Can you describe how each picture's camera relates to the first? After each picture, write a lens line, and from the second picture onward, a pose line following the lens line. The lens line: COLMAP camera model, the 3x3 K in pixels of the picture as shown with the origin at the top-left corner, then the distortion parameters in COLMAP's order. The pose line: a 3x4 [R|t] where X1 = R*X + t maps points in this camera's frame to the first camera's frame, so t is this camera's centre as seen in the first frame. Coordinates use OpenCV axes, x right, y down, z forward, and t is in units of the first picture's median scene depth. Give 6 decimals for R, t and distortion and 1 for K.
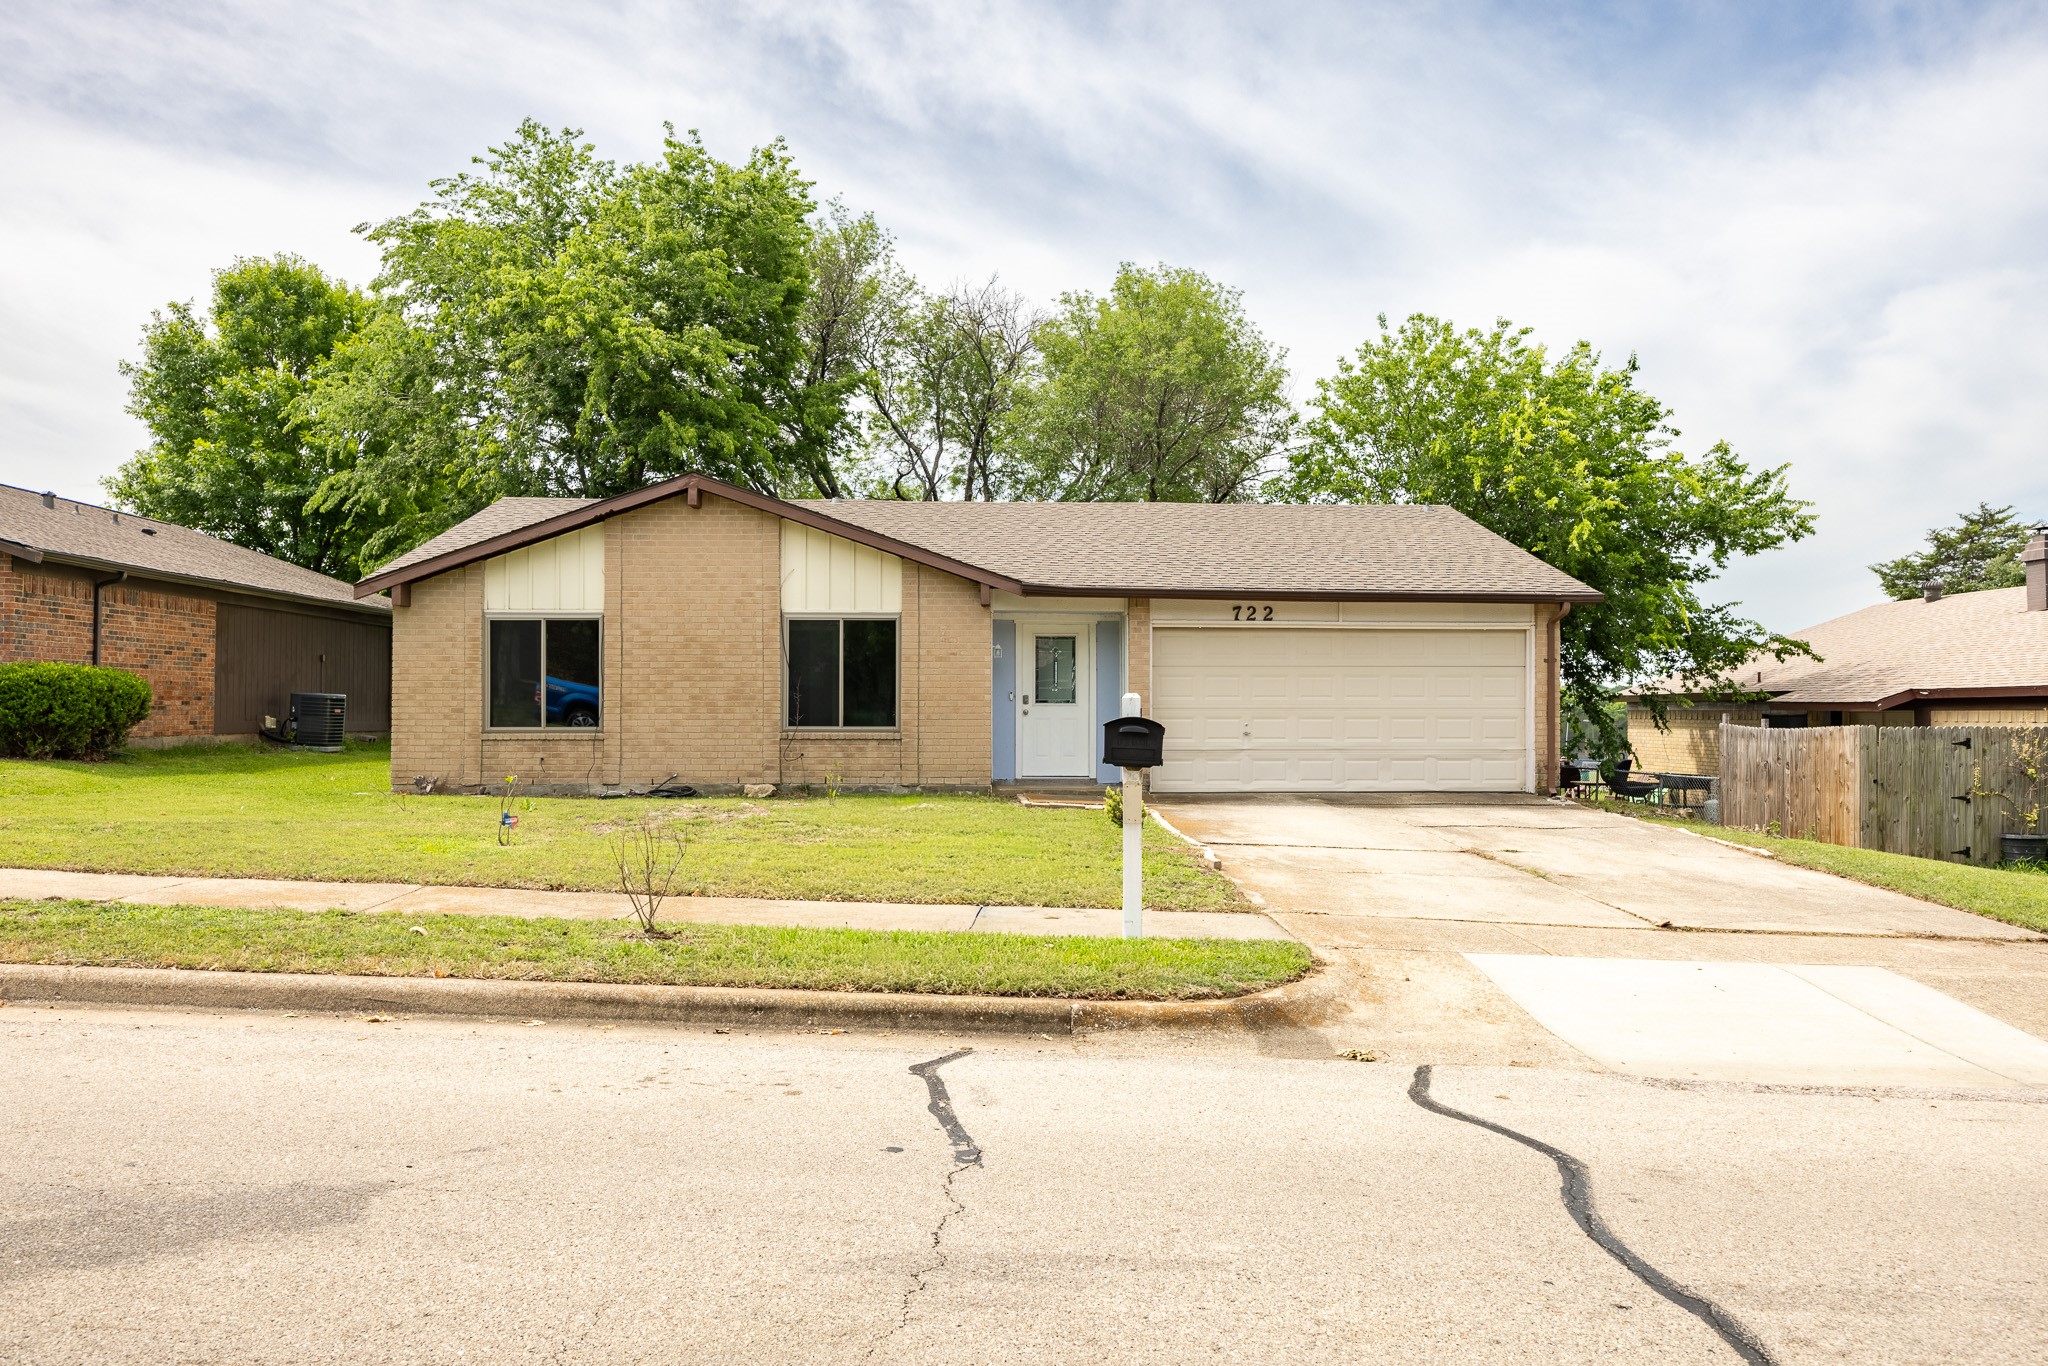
lens RADIAL K [[1457.6, 0, 1008.3], [0, 1457.6, 688.5], [0, 0, 1]] dist [0.033503, 0.001085]
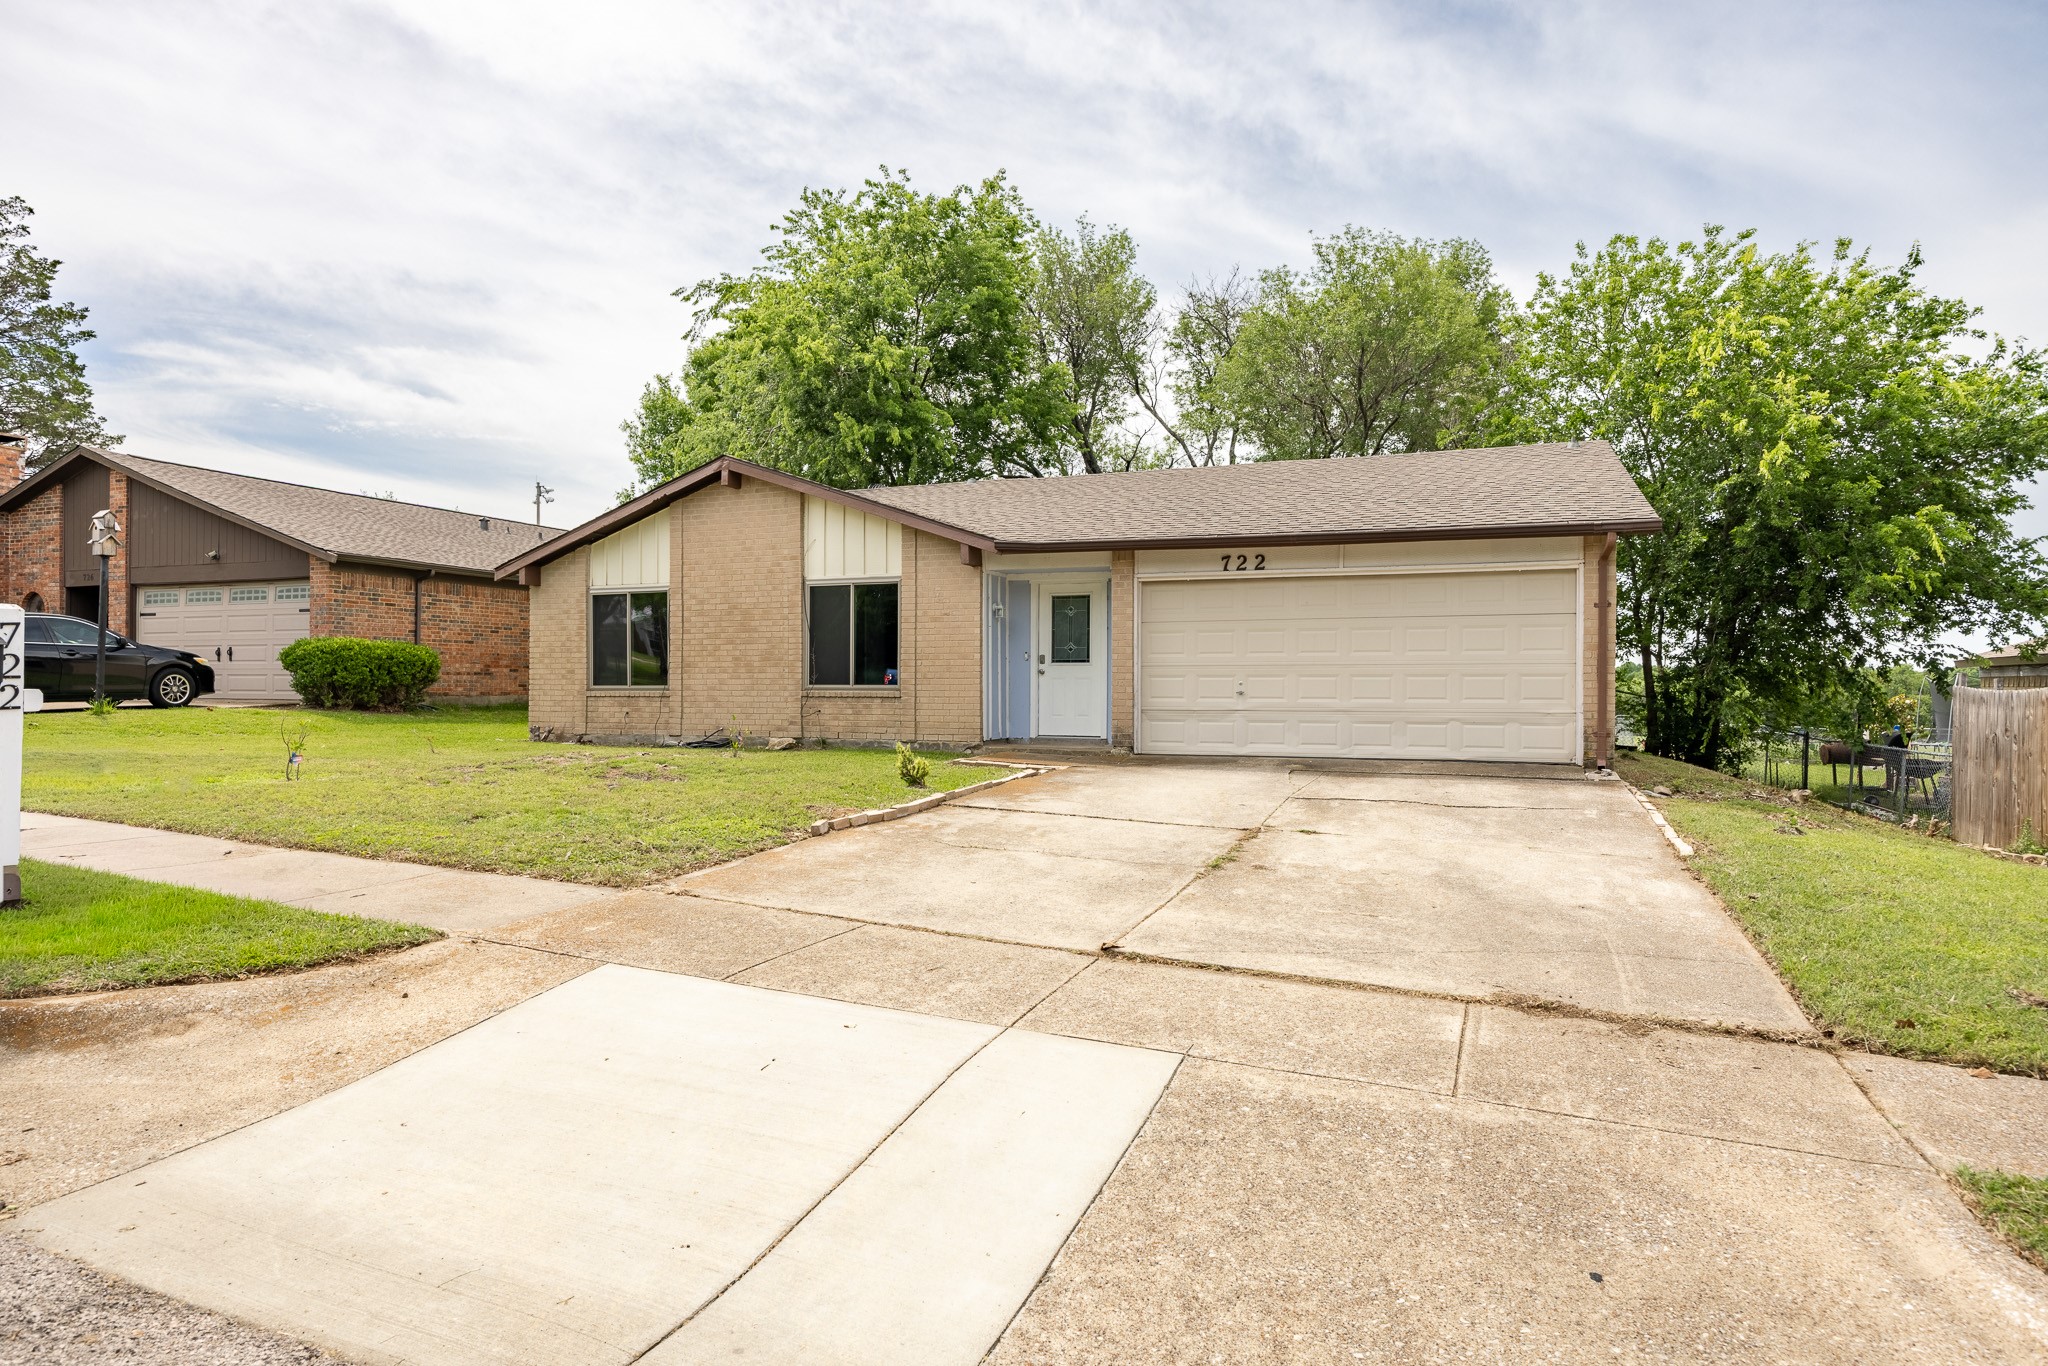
lens RADIAL K [[1152.3, 0, 1004.9], [0, 1152.3, 684.1], [0, 0, 1]] dist [0.029833, -0.000520]
pose [[0.919561, -0.000492, -0.392947, 0.318135], [0.004810, 0.999938, 0.010003, 0.017474], [0.392918, -0.011088, 0.919507, 0.271247]]
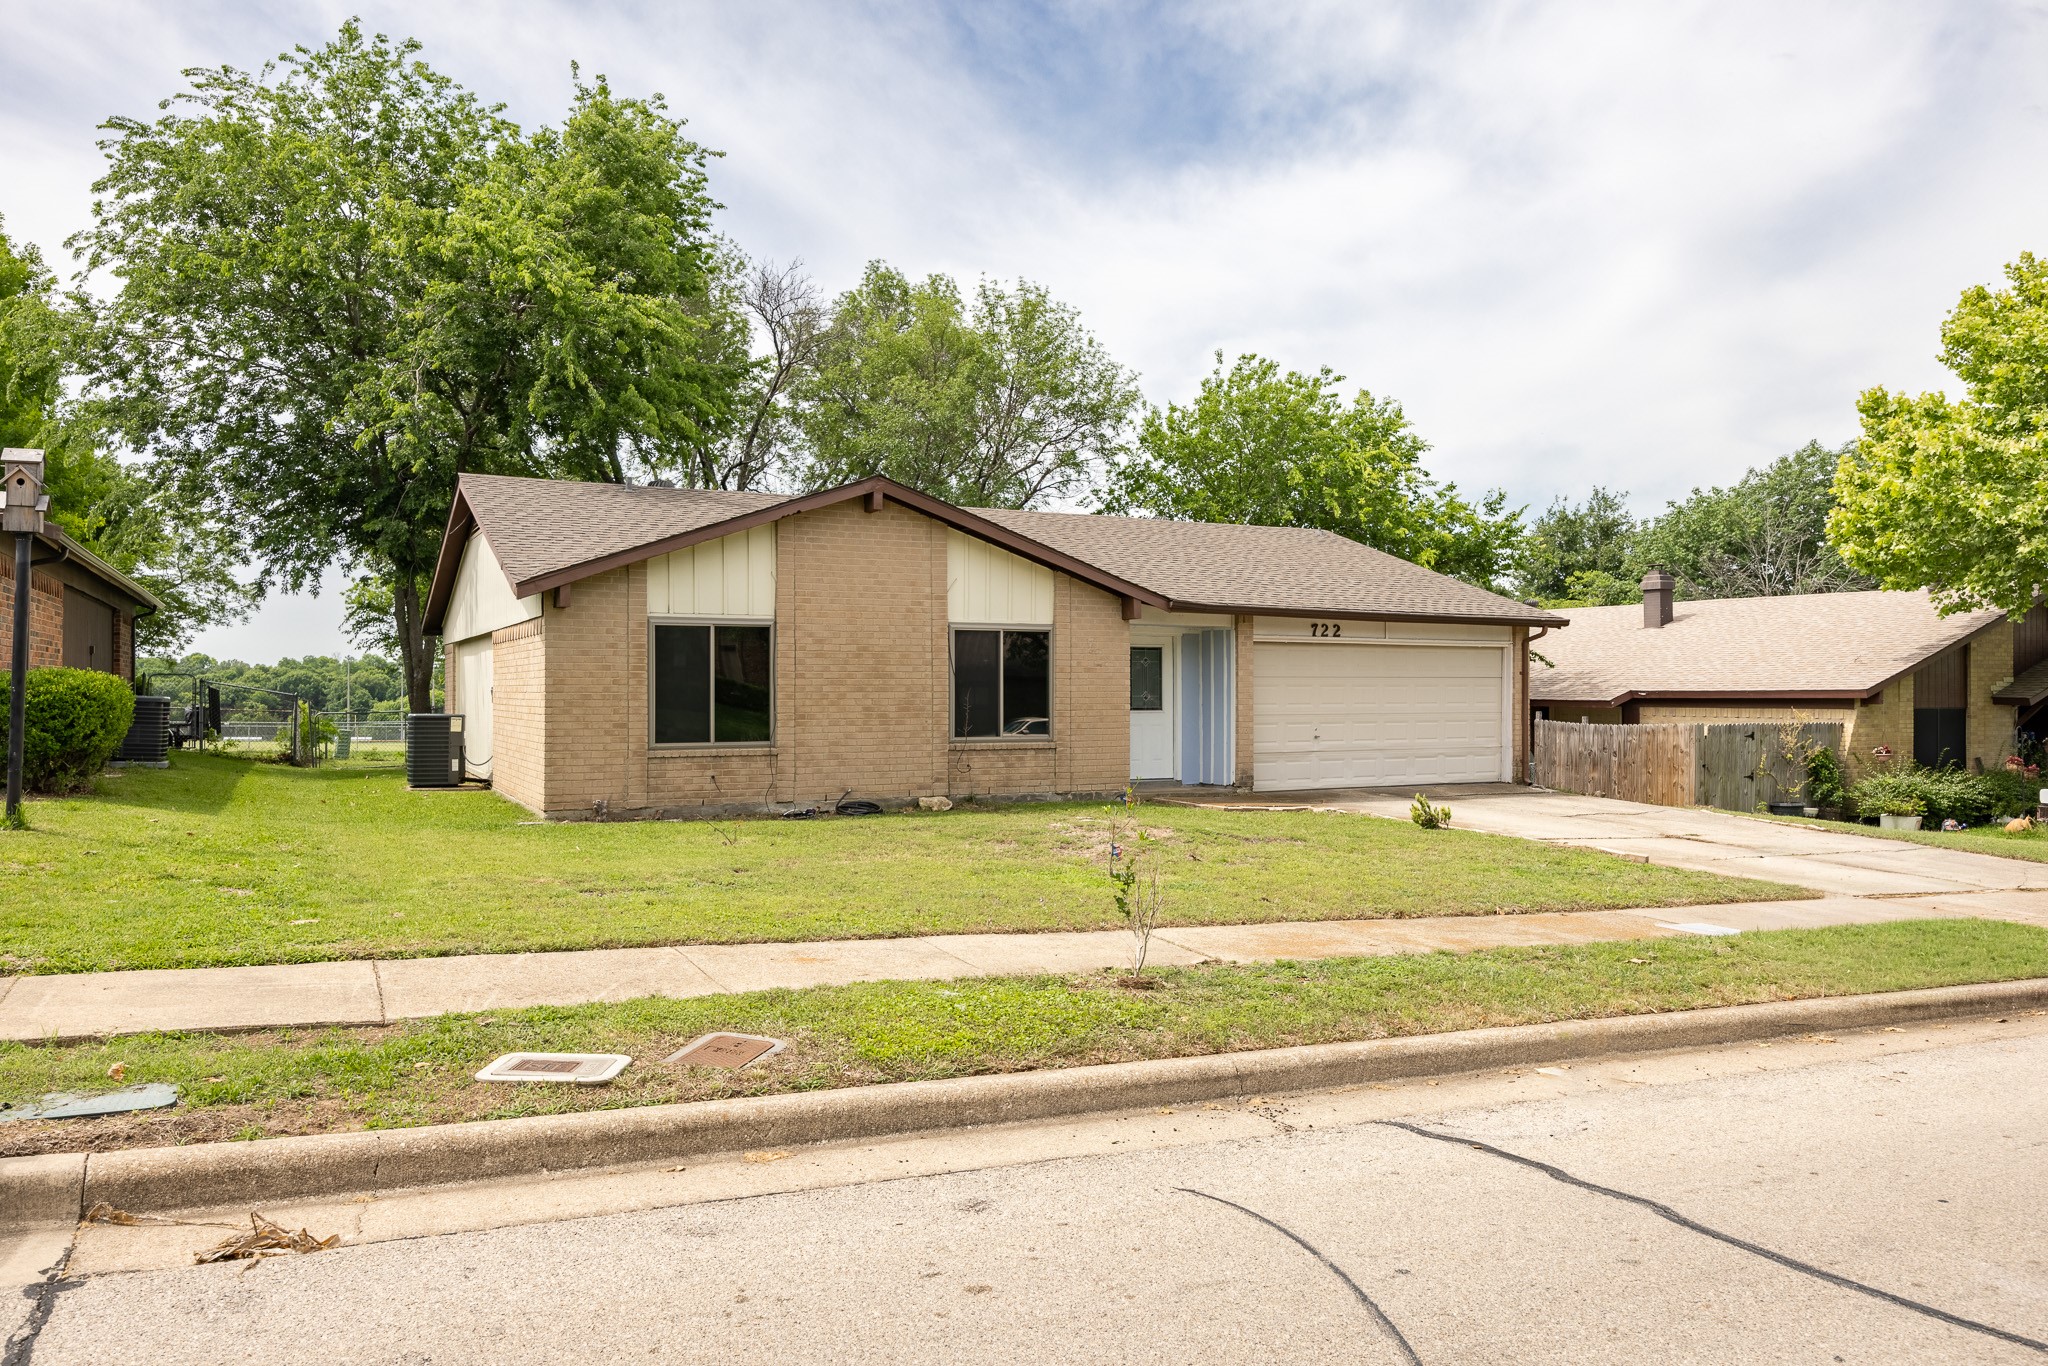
lens RADIAL K [[1457.6, 0, 1006.8], [0, 1457.6, 678.1], [0, 0, 1]] dist [0.033503, 0.001085]
pose [[0.897353, 0.001798, 0.441310, -0.555477], [-0.003398, 0.999990, 0.002833, -0.017136], [-0.441300, -0.004042, 0.897350, 0.096529]]
